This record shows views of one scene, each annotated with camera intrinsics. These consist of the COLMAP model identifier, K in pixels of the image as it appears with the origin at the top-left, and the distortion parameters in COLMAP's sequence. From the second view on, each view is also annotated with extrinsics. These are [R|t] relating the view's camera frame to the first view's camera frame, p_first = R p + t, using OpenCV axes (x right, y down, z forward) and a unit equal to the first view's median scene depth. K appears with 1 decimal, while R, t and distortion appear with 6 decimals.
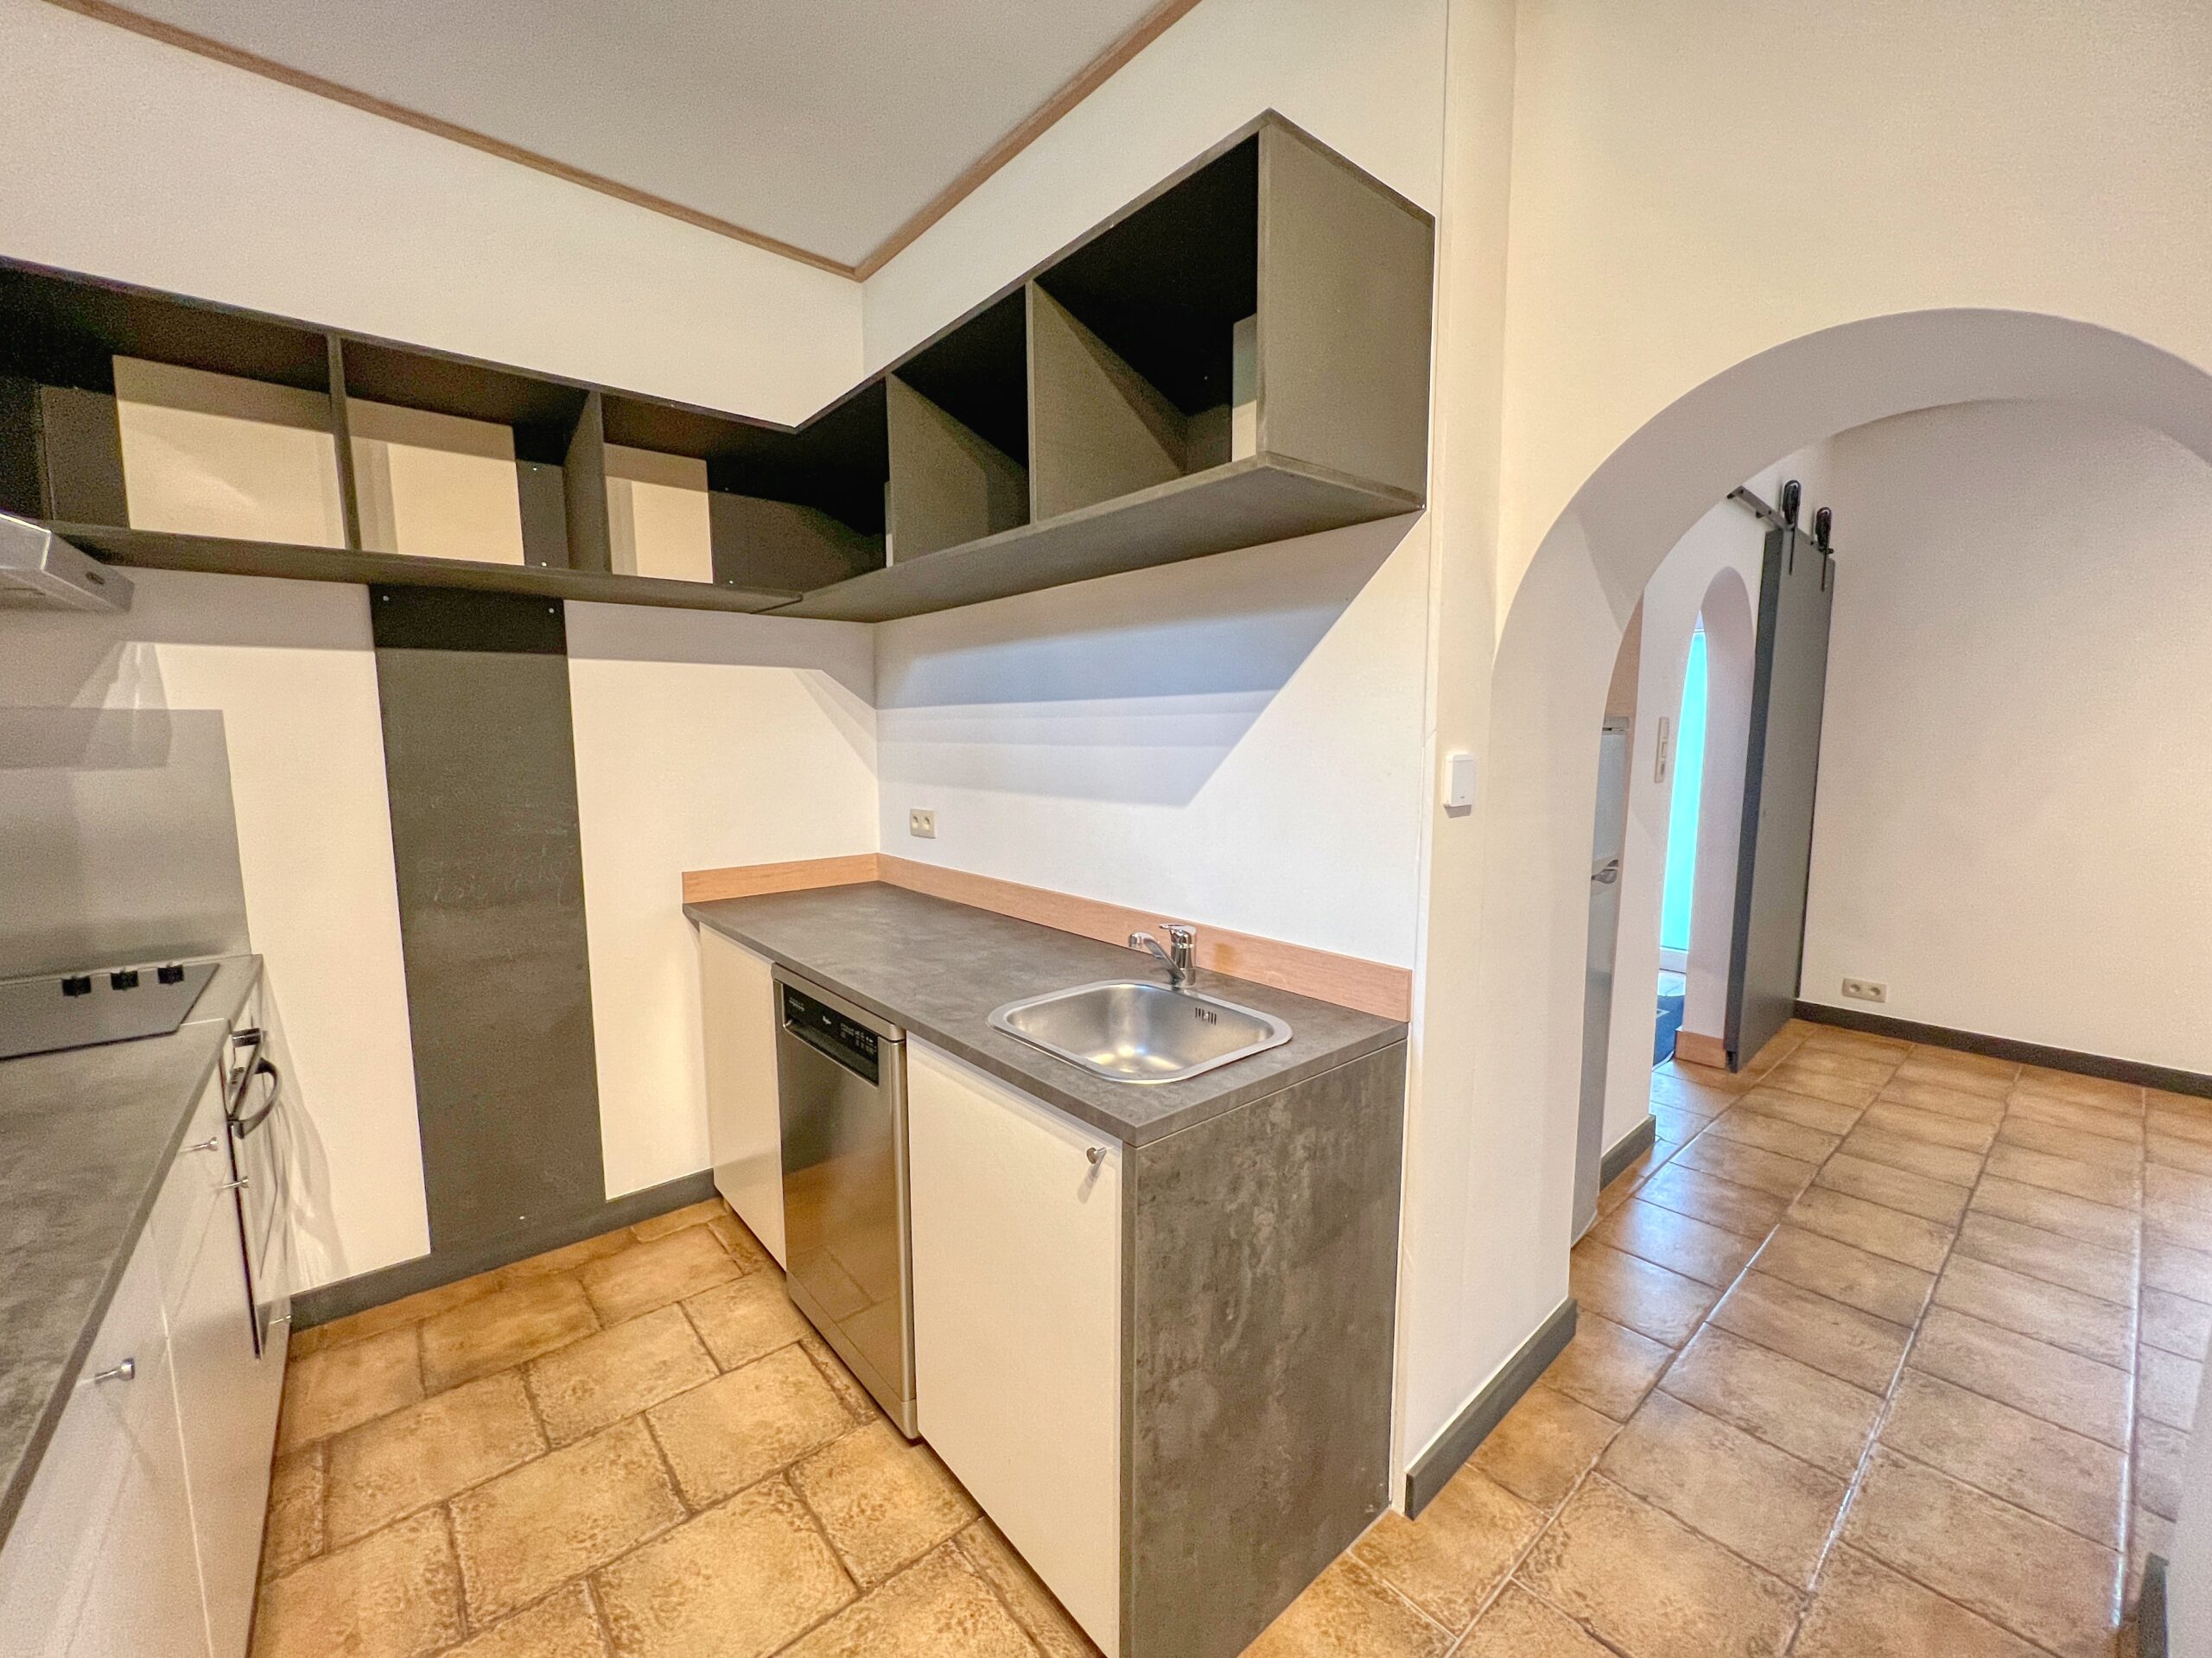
lens RADIAL K [[888.0, 0, 1090.0], [0, 888.0, 831.9], [0, 0, 1]] dist [-0.000578, 0.001552]
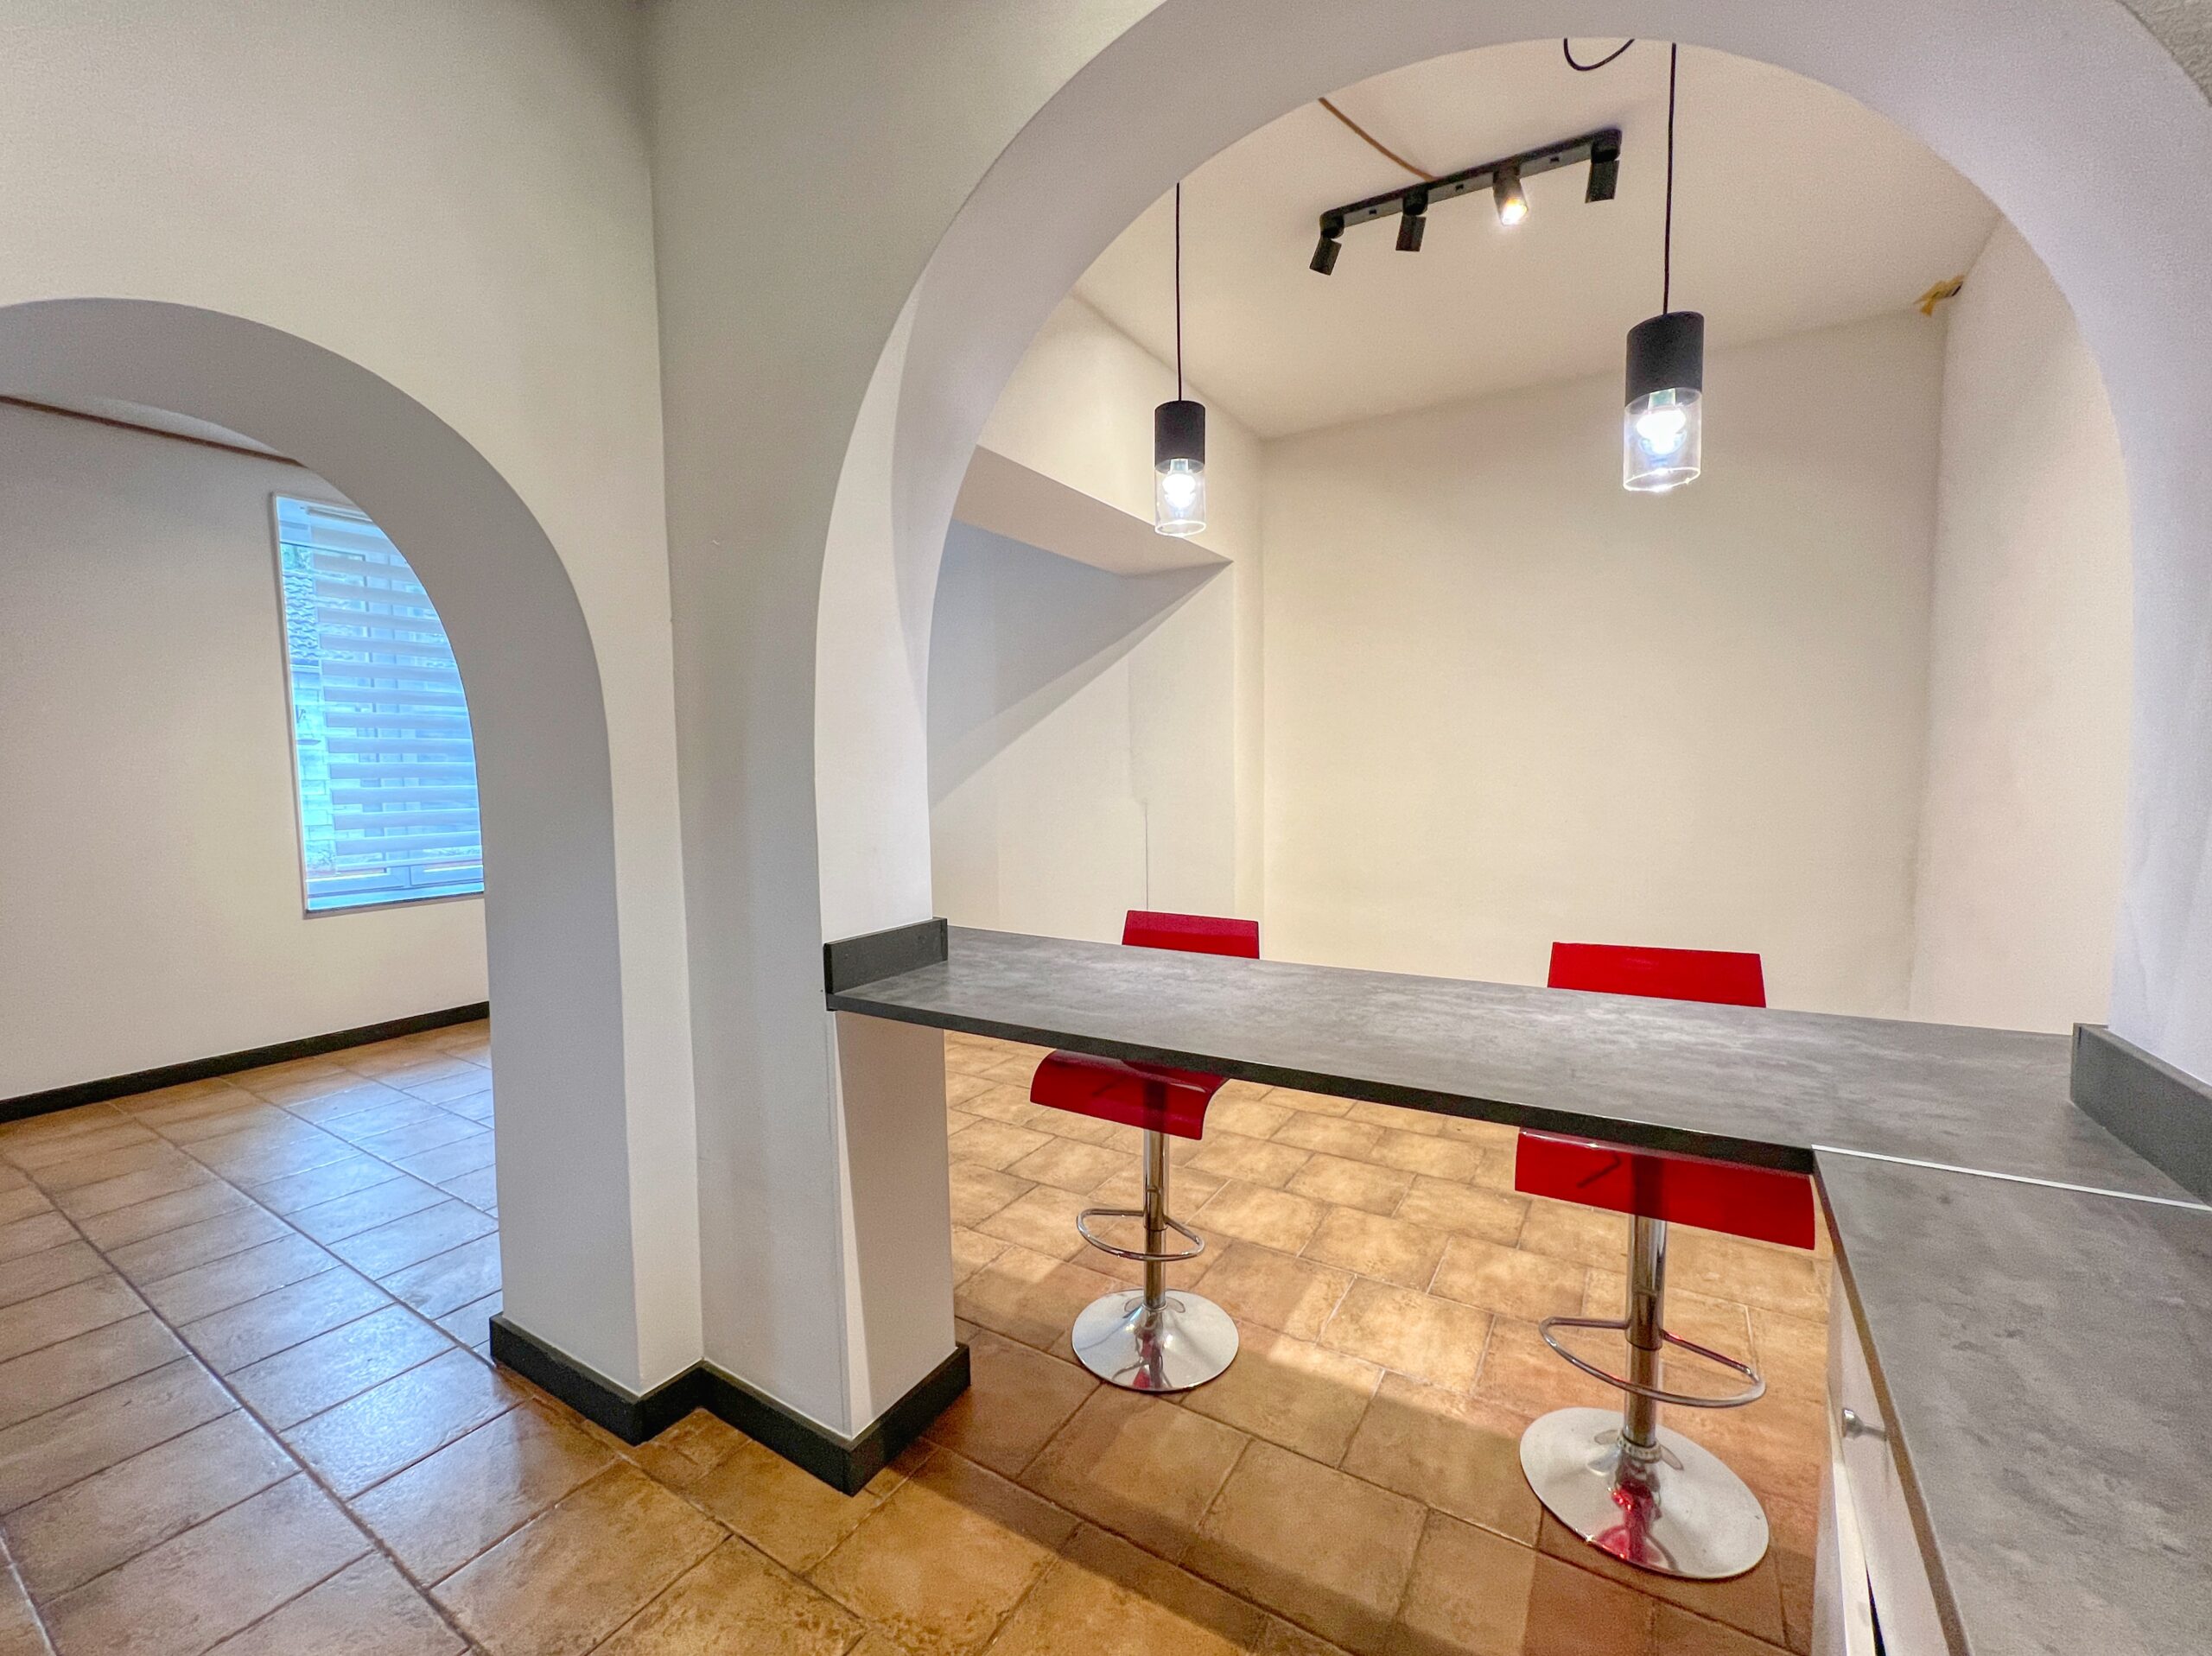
lens RADIAL K [[905.0, 0, 1109.9], [0, 905.0, 838.2], [0, 0, 1]] dist [-0.002224, 0.000513]
pose [[-0.310038, -0.060902, 0.948772, -0.284640], [0.122762, 0.987027, 0.103473, 0.028435], [-0.942765, 0.148553, -0.298540, 0.274921]]
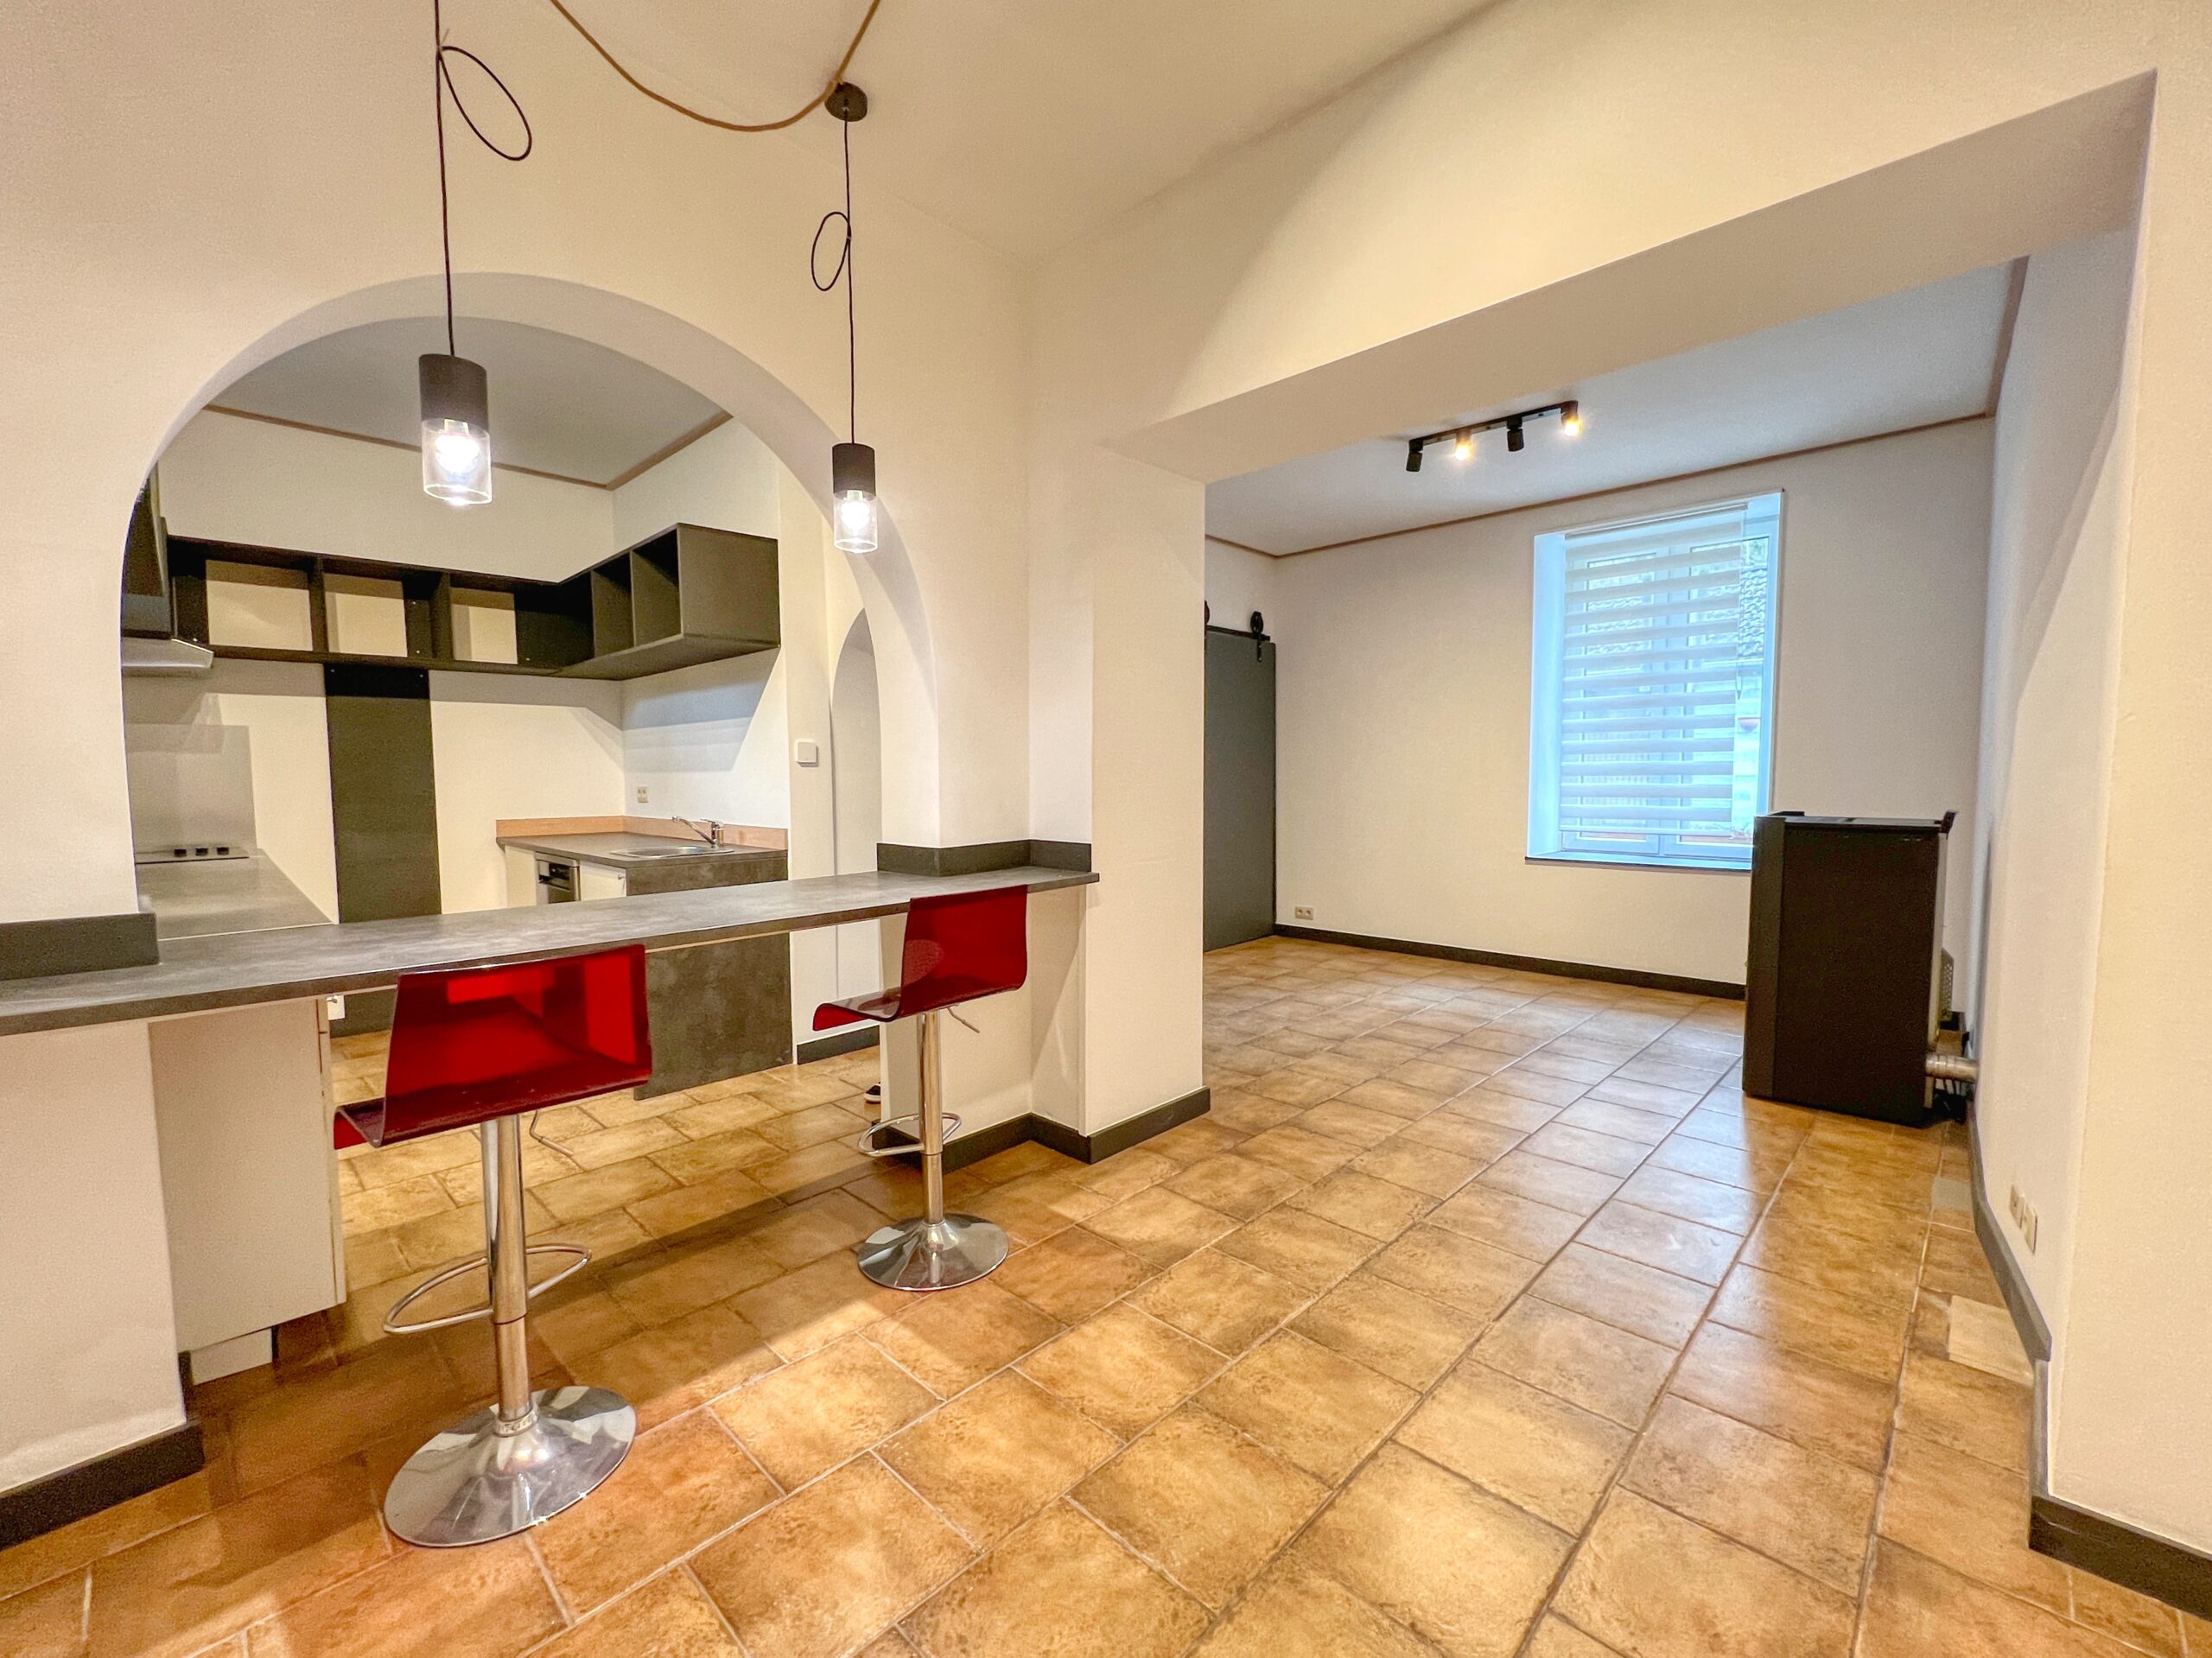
lens RADIAL K [[905.0, 0, 1091.7], [0, 905.0, 832.7], [0, 0, 1]] dist [-0.002224, 0.000513]
pose [[0.995533, -0.008241, 0.094051, 0.702840], [0.012587, 0.998875, -0.045713, 0.211824], [-0.093569, 0.046693, 0.994517, -1.150636]]
